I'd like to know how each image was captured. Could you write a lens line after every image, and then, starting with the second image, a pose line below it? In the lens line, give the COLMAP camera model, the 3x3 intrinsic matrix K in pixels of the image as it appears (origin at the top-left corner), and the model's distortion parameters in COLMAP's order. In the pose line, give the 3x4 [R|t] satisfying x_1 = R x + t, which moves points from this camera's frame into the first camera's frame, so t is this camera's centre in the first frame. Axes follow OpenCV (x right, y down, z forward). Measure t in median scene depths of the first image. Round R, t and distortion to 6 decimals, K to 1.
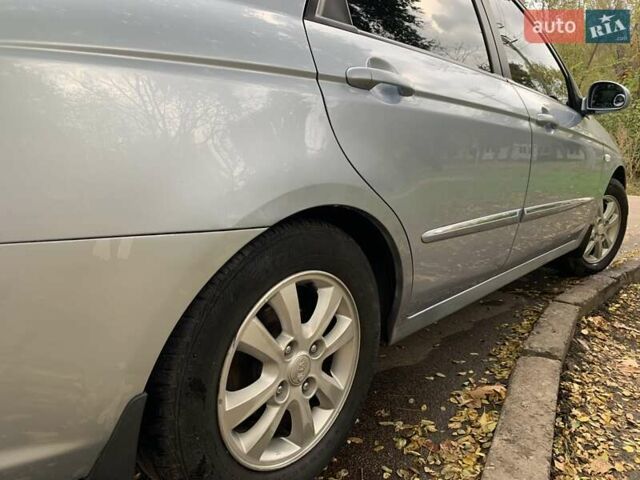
lens RADIAL K [[495.2, 0, 322.8], [0, 495.2, 244.0], [0, 0, 1]] dist [0.023695, -0.020733]
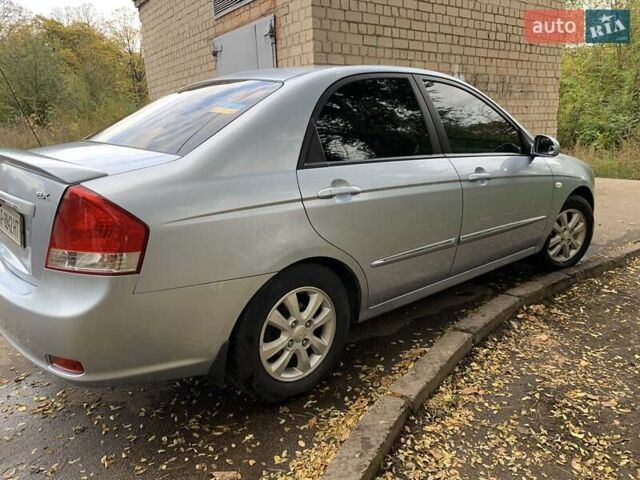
lens RADIAL K [[495.2, 0, 322.5], [0, 495.2, 236.3], [0, 0, 1]] dist [0.023695, -0.020733]
pose [[0.989803, -0.007739, -0.142236, 0.327641], [0.012543, 0.999380, 0.032905, -0.211256], [0.141893, -0.034354, 0.989286, -0.969336]]
